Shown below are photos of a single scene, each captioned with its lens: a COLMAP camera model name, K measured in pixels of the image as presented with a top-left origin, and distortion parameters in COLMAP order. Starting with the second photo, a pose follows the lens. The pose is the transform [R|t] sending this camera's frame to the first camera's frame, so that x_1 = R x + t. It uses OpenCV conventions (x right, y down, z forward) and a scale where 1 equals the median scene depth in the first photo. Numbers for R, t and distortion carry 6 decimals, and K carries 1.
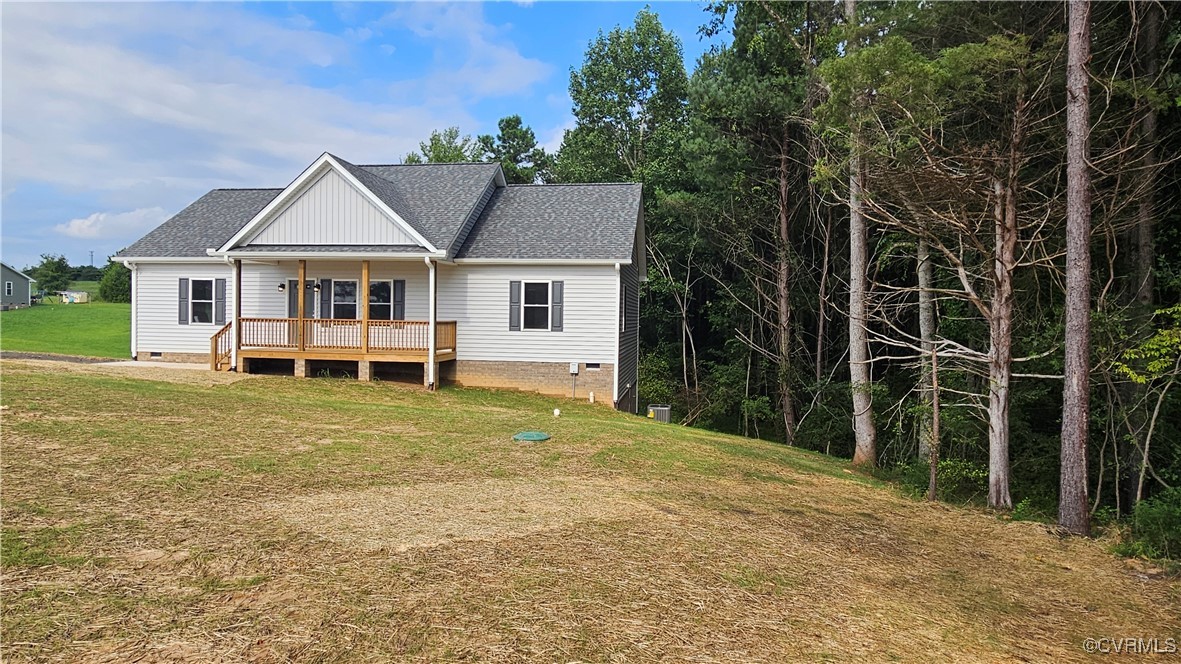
lens RADIAL K [[679.1, 0, 590.5], [0, 679.1, 332.0], [0, 0, 1]] dist [0.005569, 0.000742]
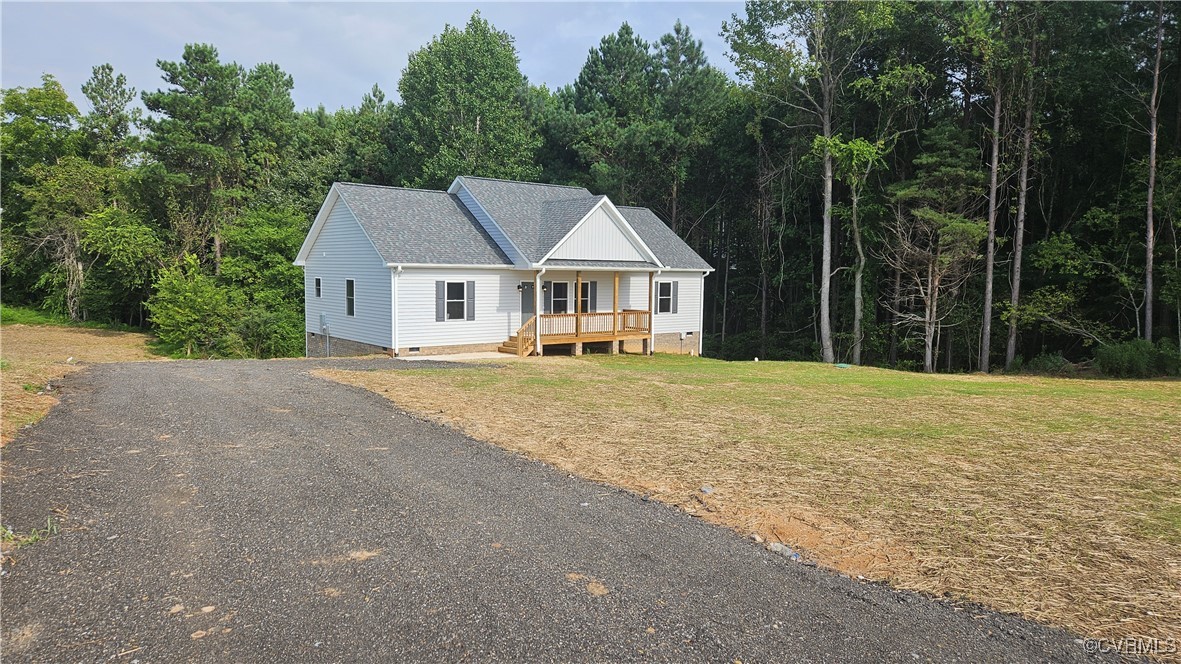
lens RADIAL K [[775.8, 0, 590.5], [0, 775.8, 332.0], [0, 0, 1]] dist [0.084509, -0.062714]
pose [[0.678832, -0.064395, 0.731465, -1.495014], [0.011209, 0.996940, 0.077364, -0.098894], [-0.734208, -0.044318, 0.677476, -0.077062]]
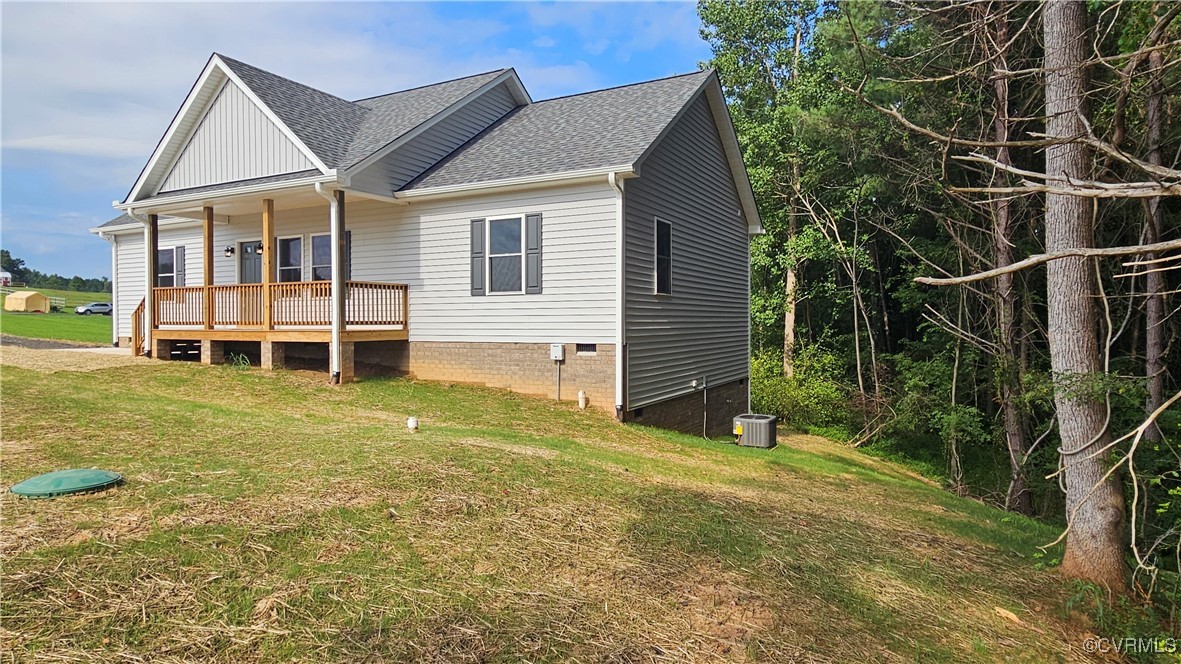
lens RADIAL K [[679.1, 0, 590.5], [0, 679.1, 332.0], [0, 0, 1]] dist [0.005569, 0.000742]
pose [[0.941172, -0.012896, -0.337682, 0.212200], [0.010667, 0.999907, -0.008456, 0.040206], [0.337759, 0.004357, 0.941222, 0.422717]]
